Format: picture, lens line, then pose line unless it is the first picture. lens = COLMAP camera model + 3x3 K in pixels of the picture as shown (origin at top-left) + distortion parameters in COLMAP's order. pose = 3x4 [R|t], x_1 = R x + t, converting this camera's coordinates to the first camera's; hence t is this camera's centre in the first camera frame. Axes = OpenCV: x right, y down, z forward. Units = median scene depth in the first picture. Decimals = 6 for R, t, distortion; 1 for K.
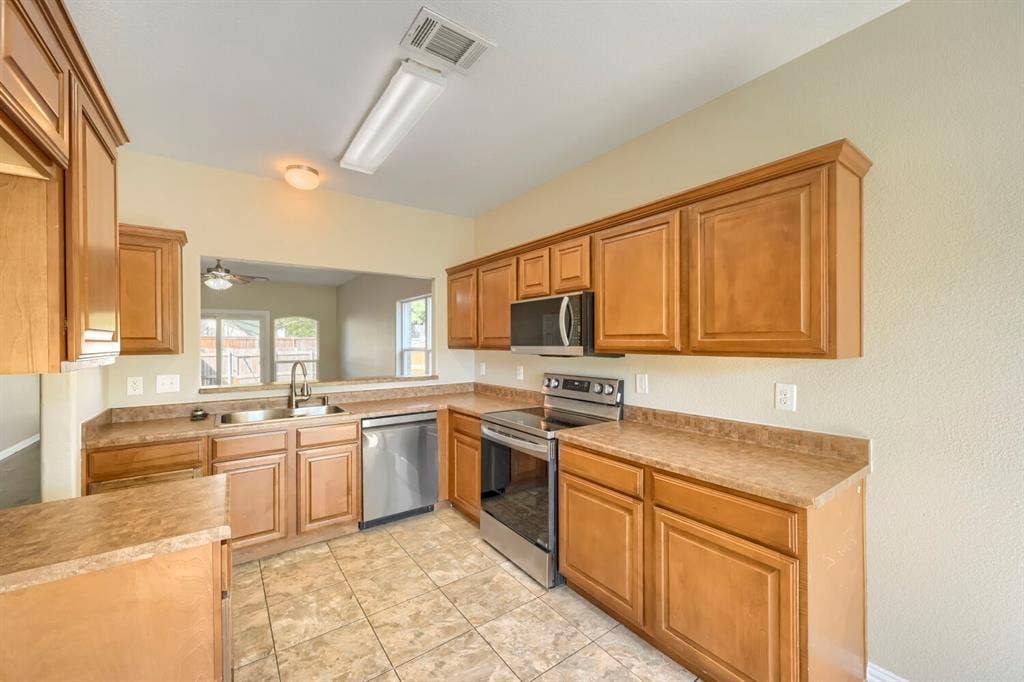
lens RADIAL K [[402.8, 0, 504.5], [0, 402.8, 341.3], [0, 0, 1]] dist [0.002809, -0.000564]
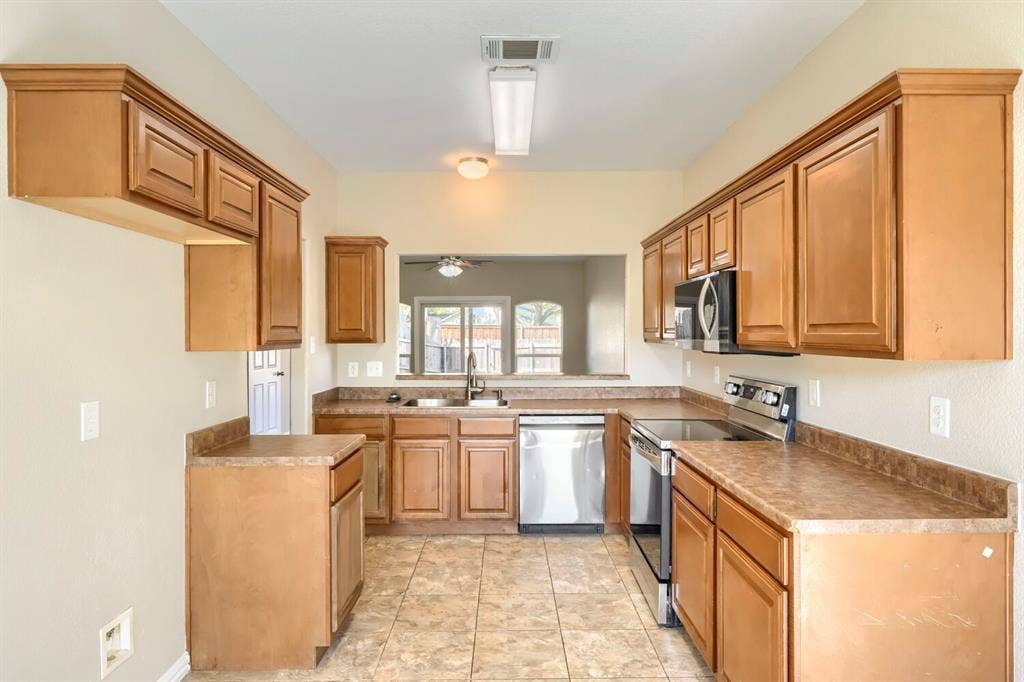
lens RADIAL K [[597.1, 0, 495.8], [0, 597.1, 329.6], [0, 0, 1]] dist [0.002774, 0.002022]
pose [[0.811816, 0.001218, -0.583912, 0.490457], [-0.002715, 0.999995, -0.001690, -0.005096], [0.583907, 0.002957, 0.811815, -0.198876]]
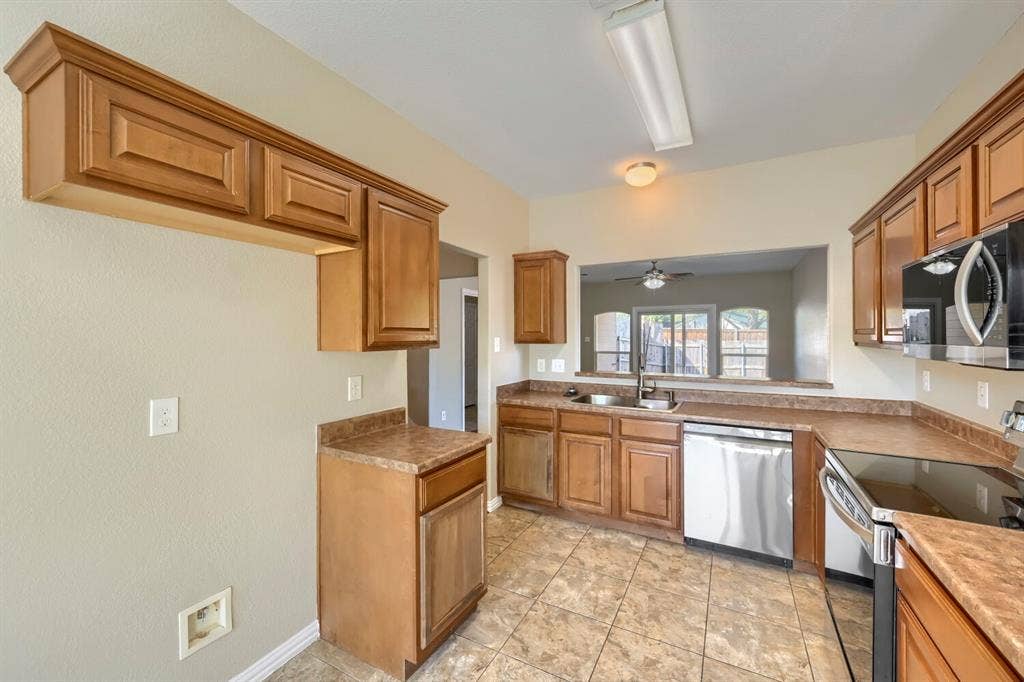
lens RADIAL K [[402.8, 0, 510.7], [0, 402.8, 334.0], [0, 0, 1]] dist [0.002809, -0.000564]
pose [[0.449186, 0.001444, -0.893437, 0.322256], [-0.001426, 0.999999, 0.000899, -0.001487], [0.893437, 0.000870, 0.449187, 0.293786]]
